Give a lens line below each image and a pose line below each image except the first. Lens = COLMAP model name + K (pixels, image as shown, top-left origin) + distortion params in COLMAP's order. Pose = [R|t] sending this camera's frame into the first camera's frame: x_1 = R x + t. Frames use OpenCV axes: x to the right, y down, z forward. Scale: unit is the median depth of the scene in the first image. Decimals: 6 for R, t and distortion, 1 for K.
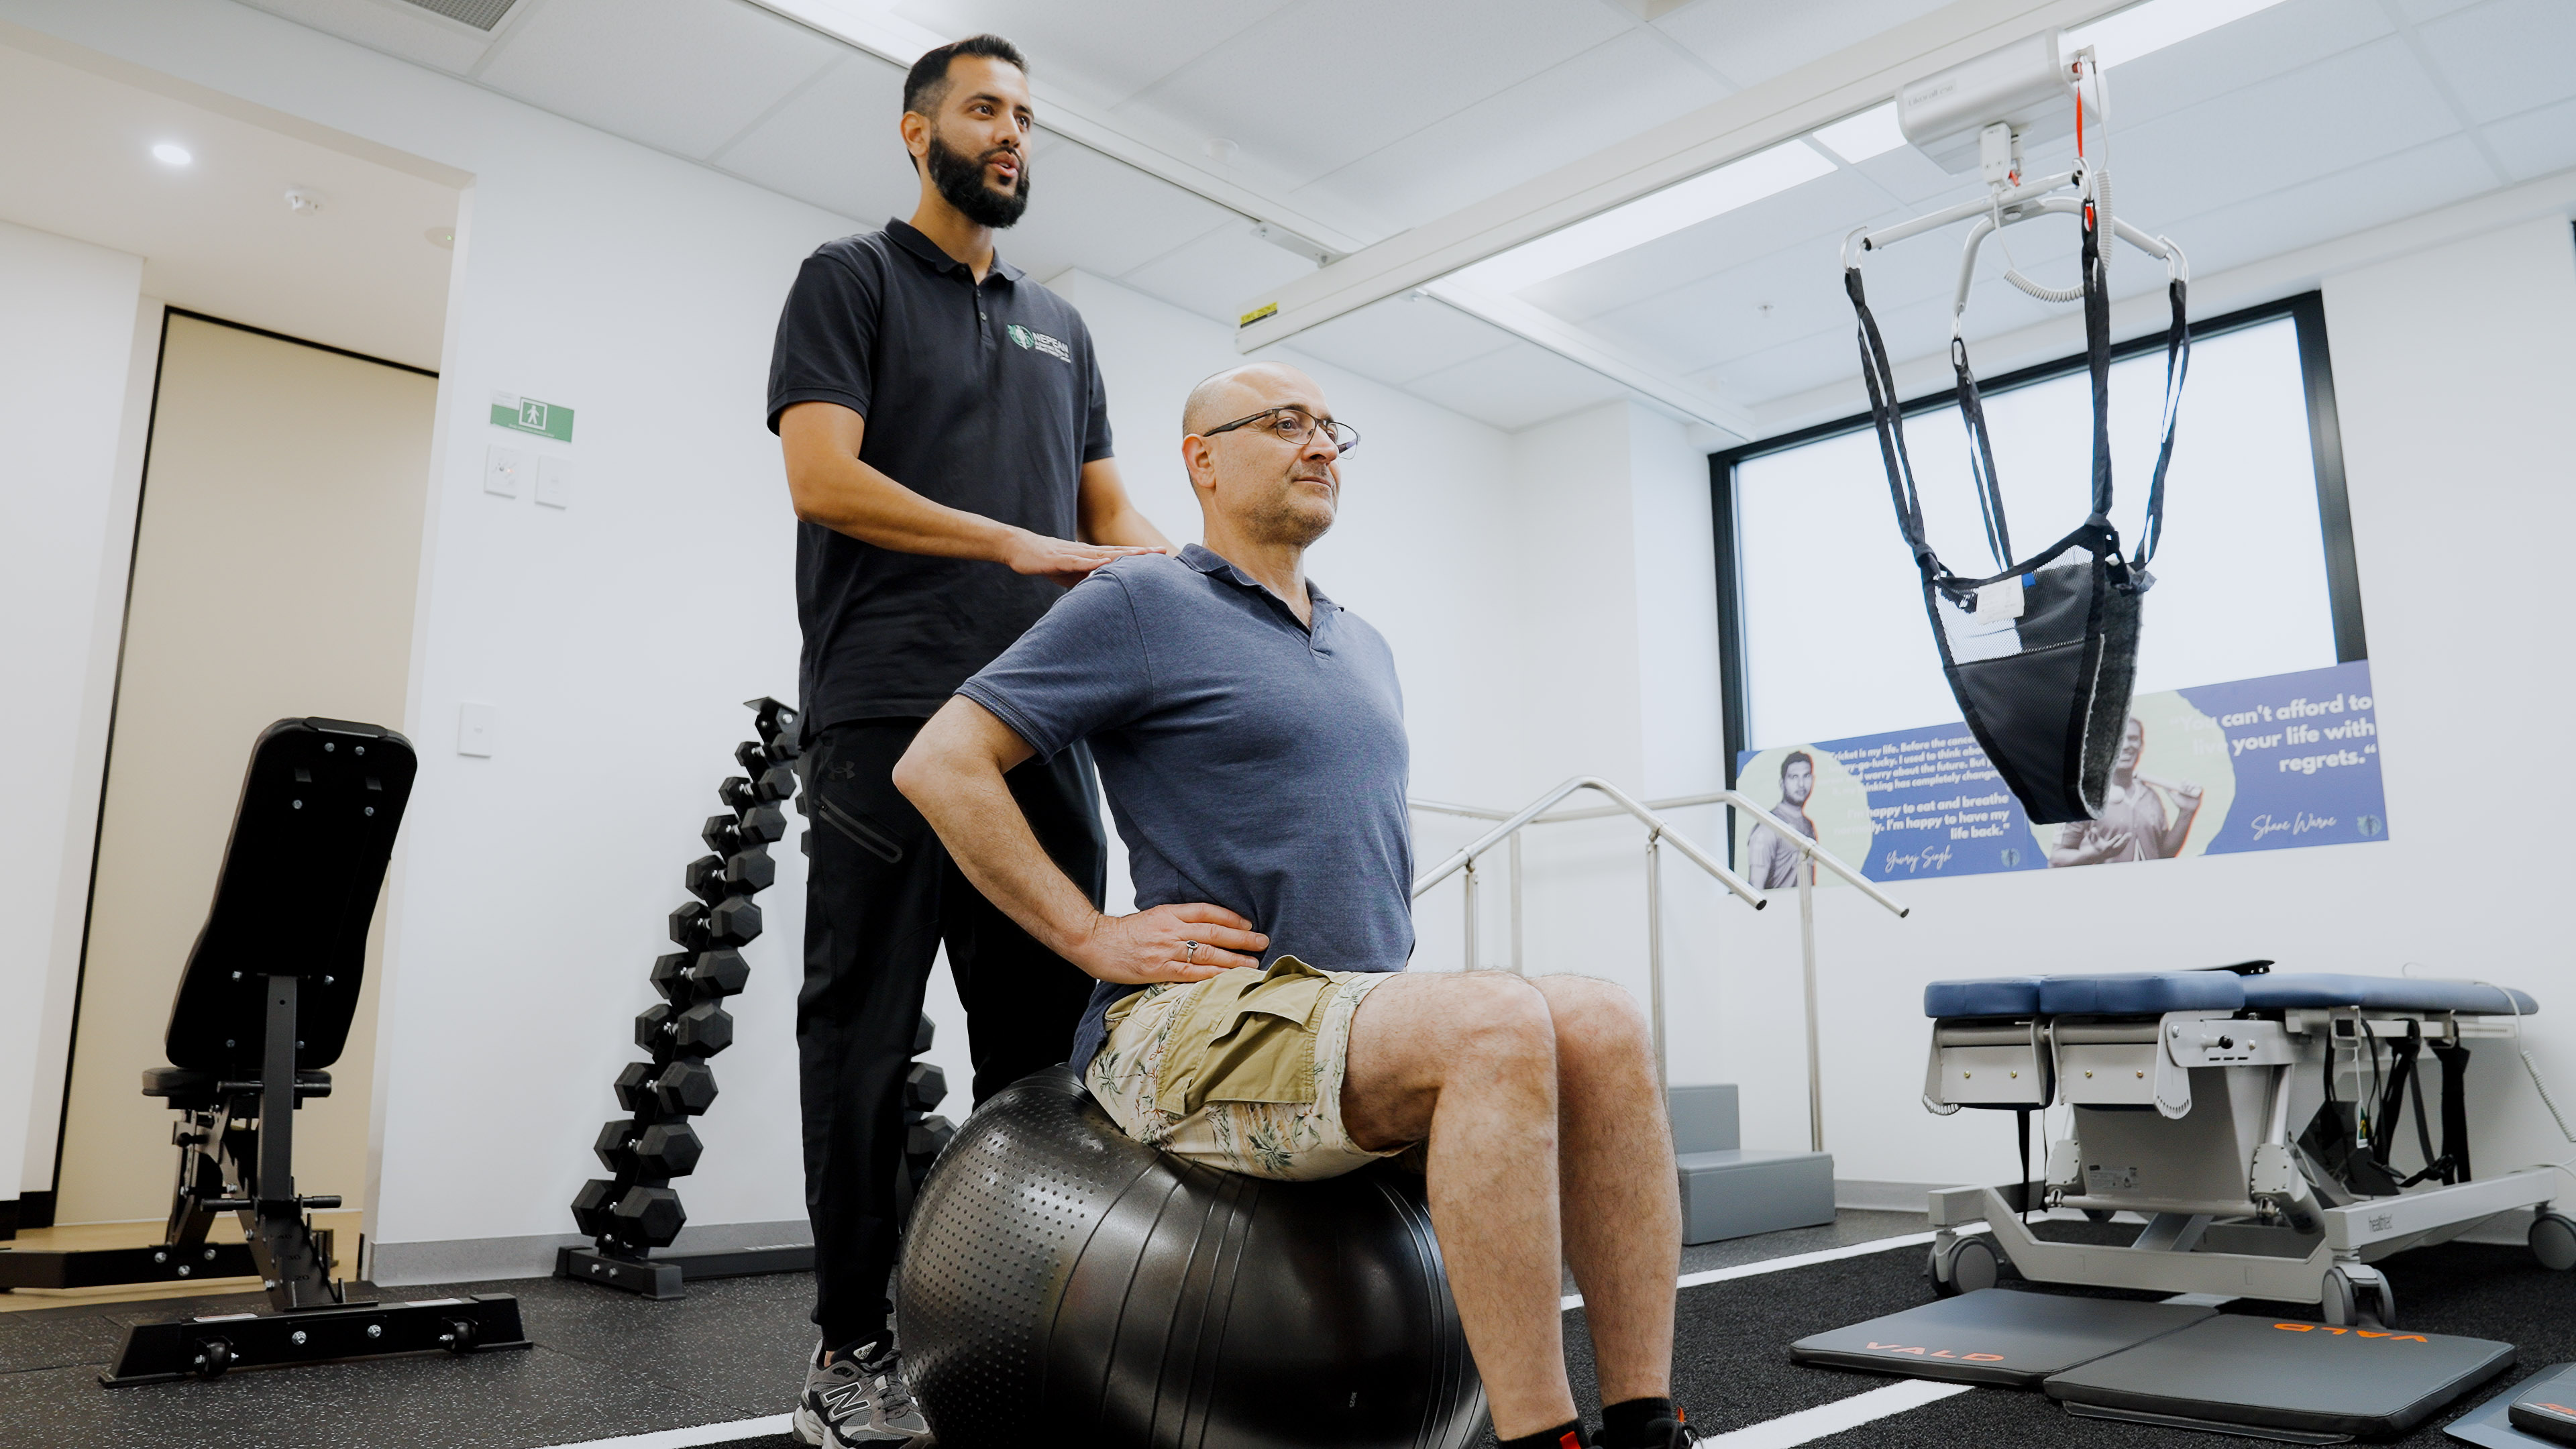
lens RADIAL K [[1782.6, 0, 1270.1], [0, 1782.6, 717.9], [0, 0, 1]] dist [-0.131004, 0.097734]
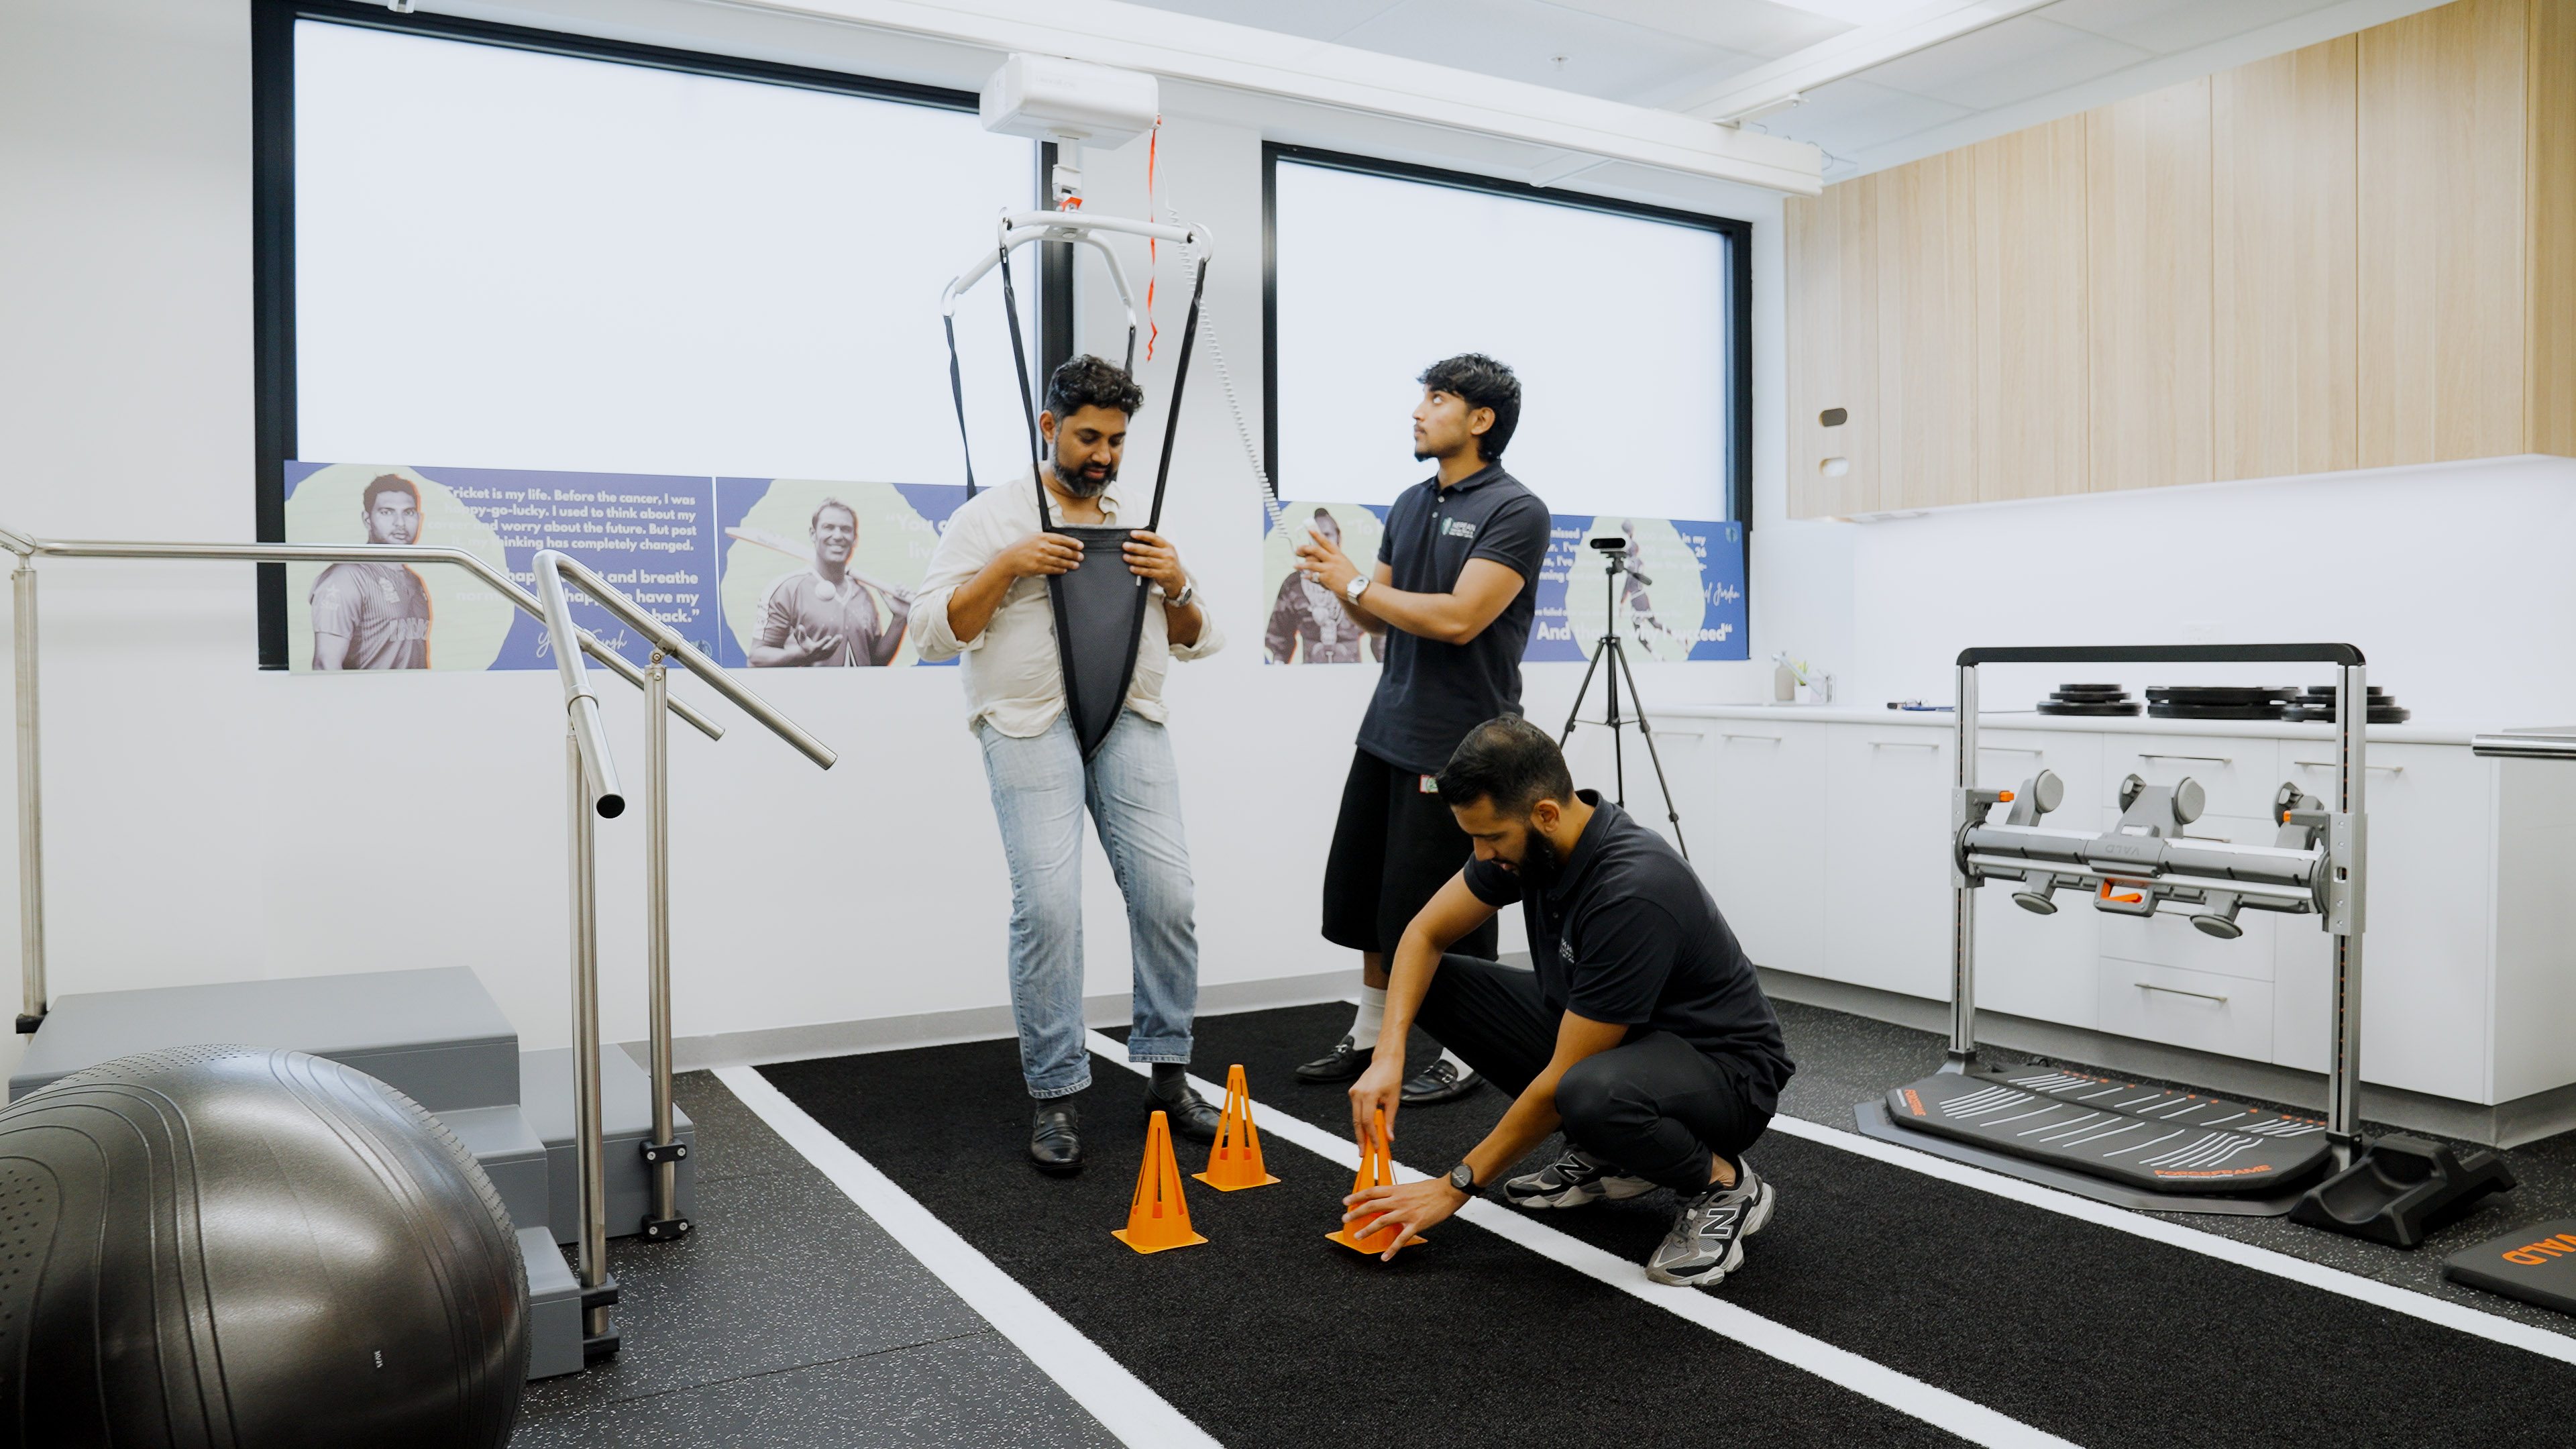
lens RADIAL K [[1782.6, 0, 1278.8], [0, 1782.6, 716.6], [0, 0, 1]] dist [-0.131004, 0.097734]
pose [[0.237356, -0.035217, 0.970784, -0.364935], [-0.179625, 0.980518, 0.079488, -0.006462], [-0.954671, -0.193244, 0.226407, 0.595783]]
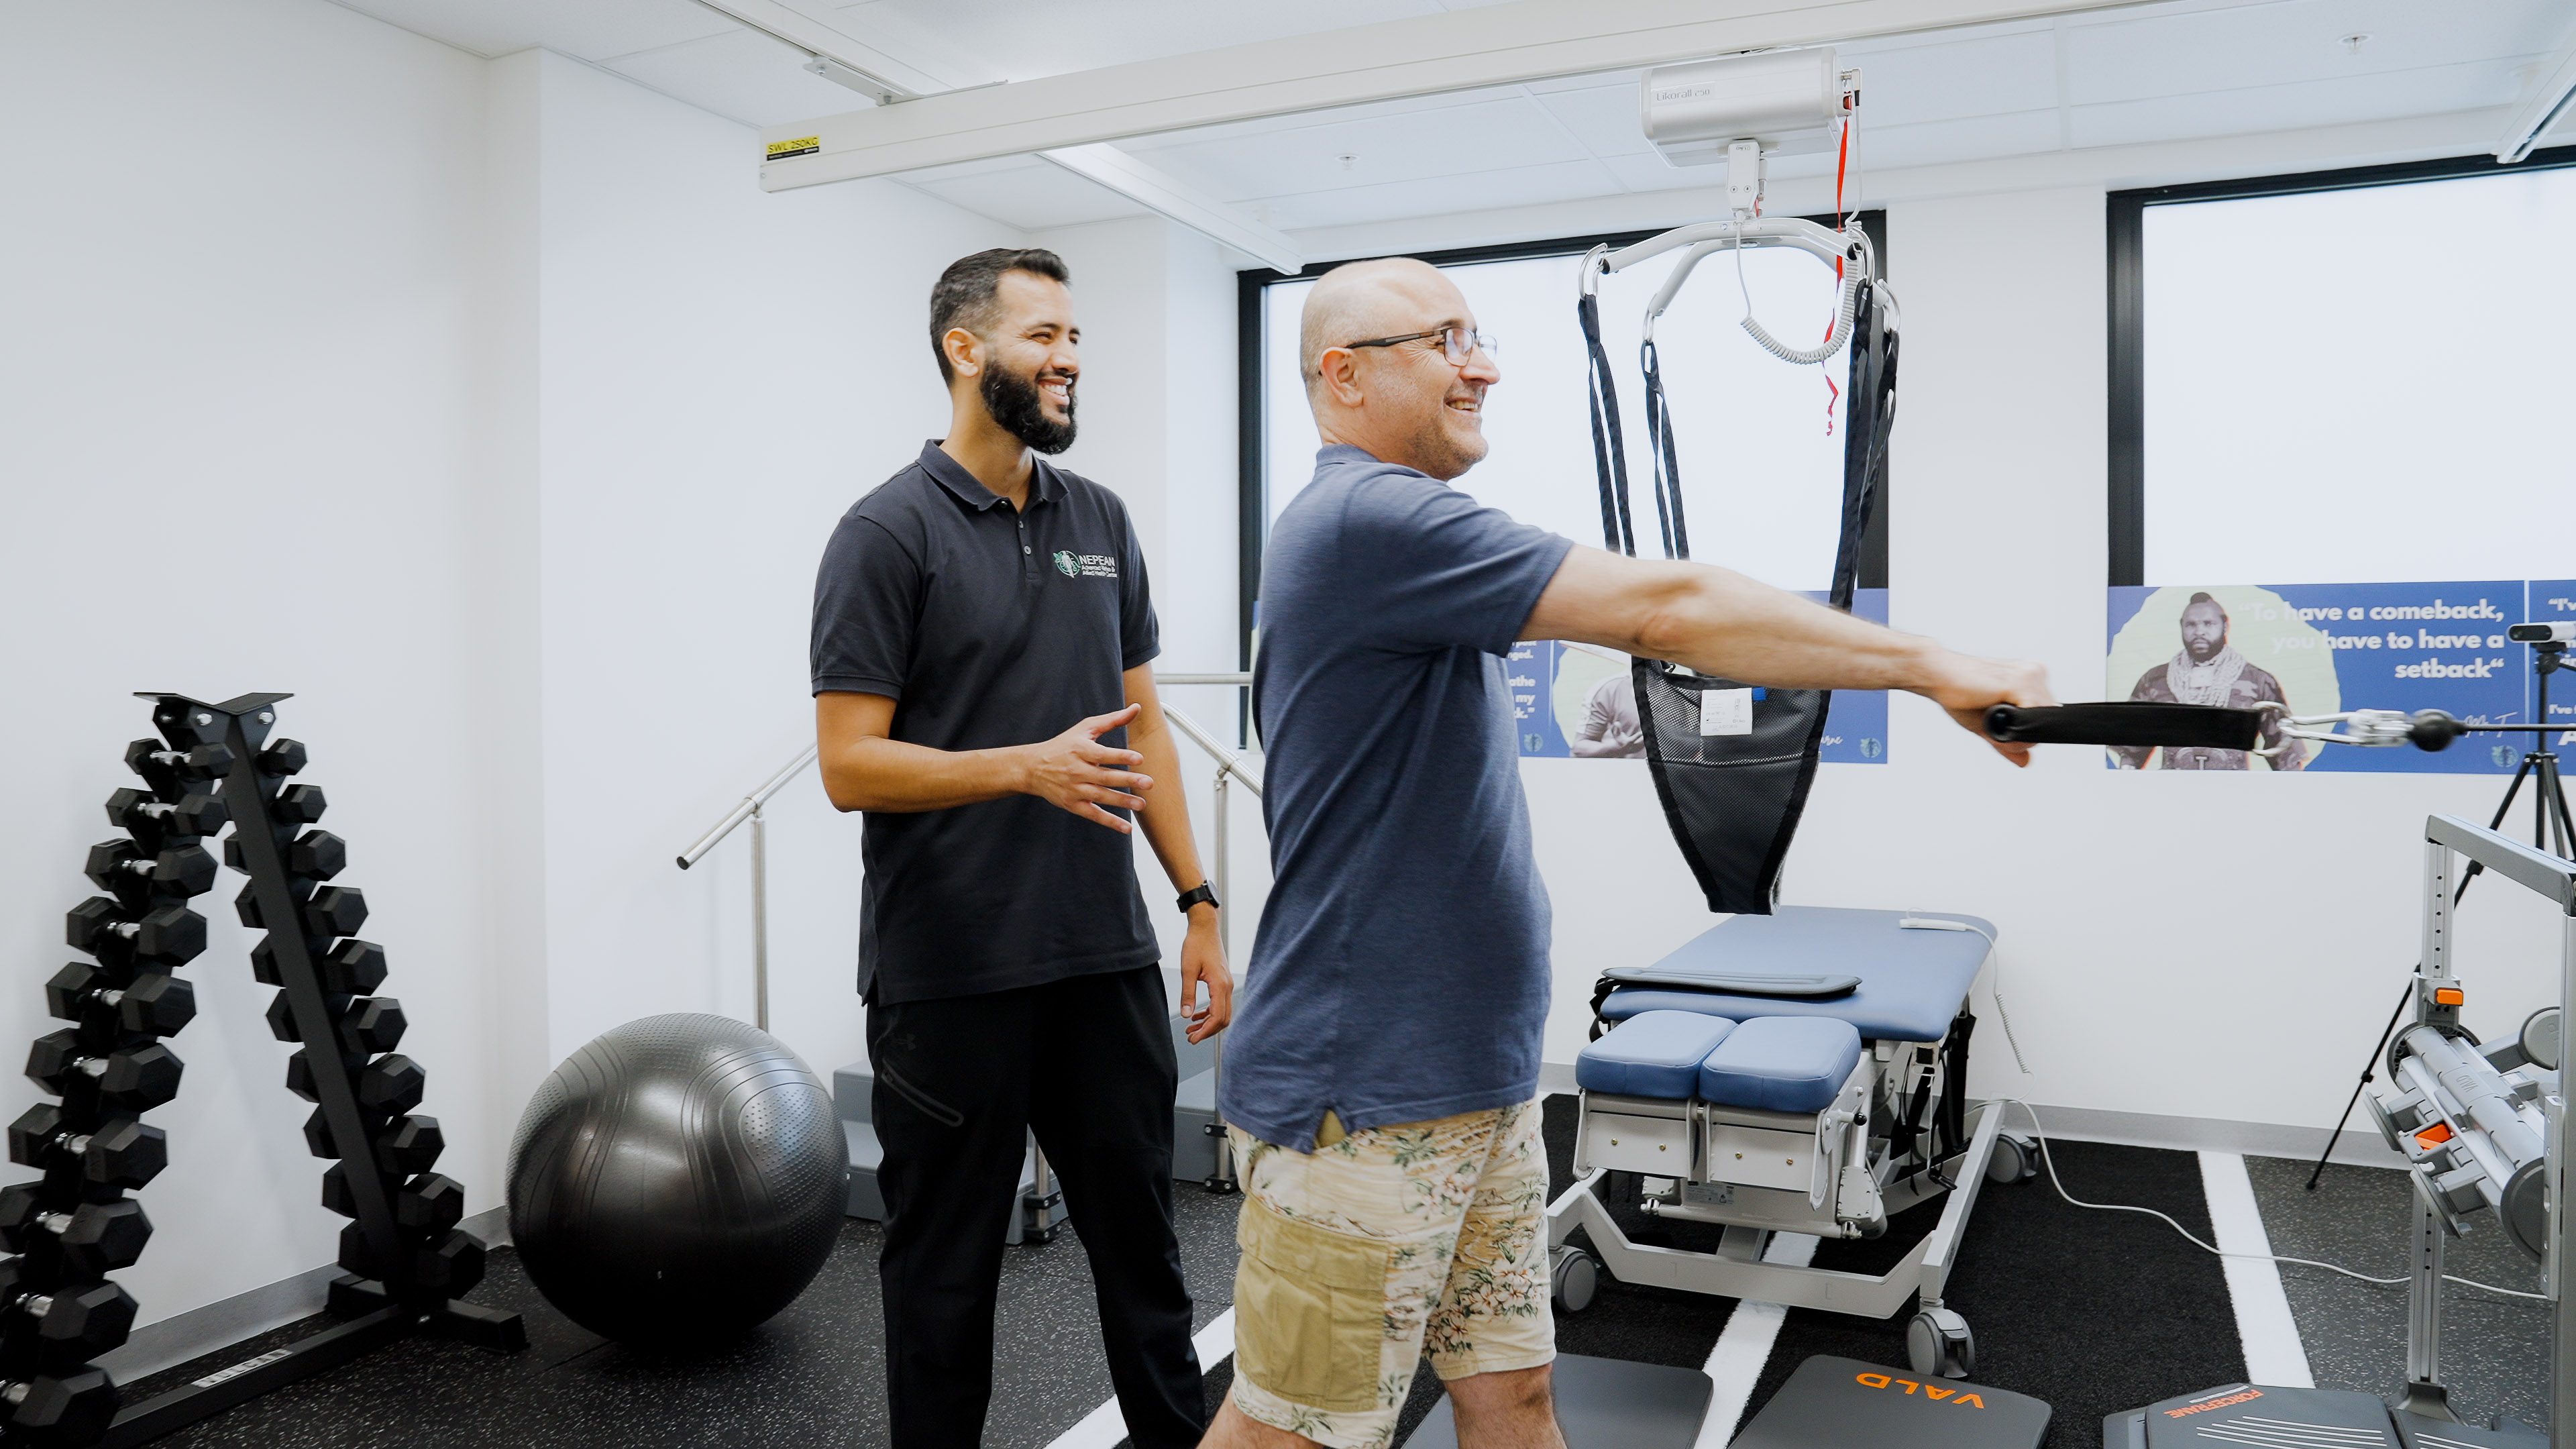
lens RADIAL K [[1782.6, 0, 1279.5], [0, 1782.6, 712.5], [0, 0, 1]] dist [-0.131004, 0.097734]
pose [[0.931490, -0.015371, 0.363441, -0.092958], [-0.064120, 0.976525, 0.205639, -0.152705], [-0.358070, -0.214855, 0.908638, 0.138758]]
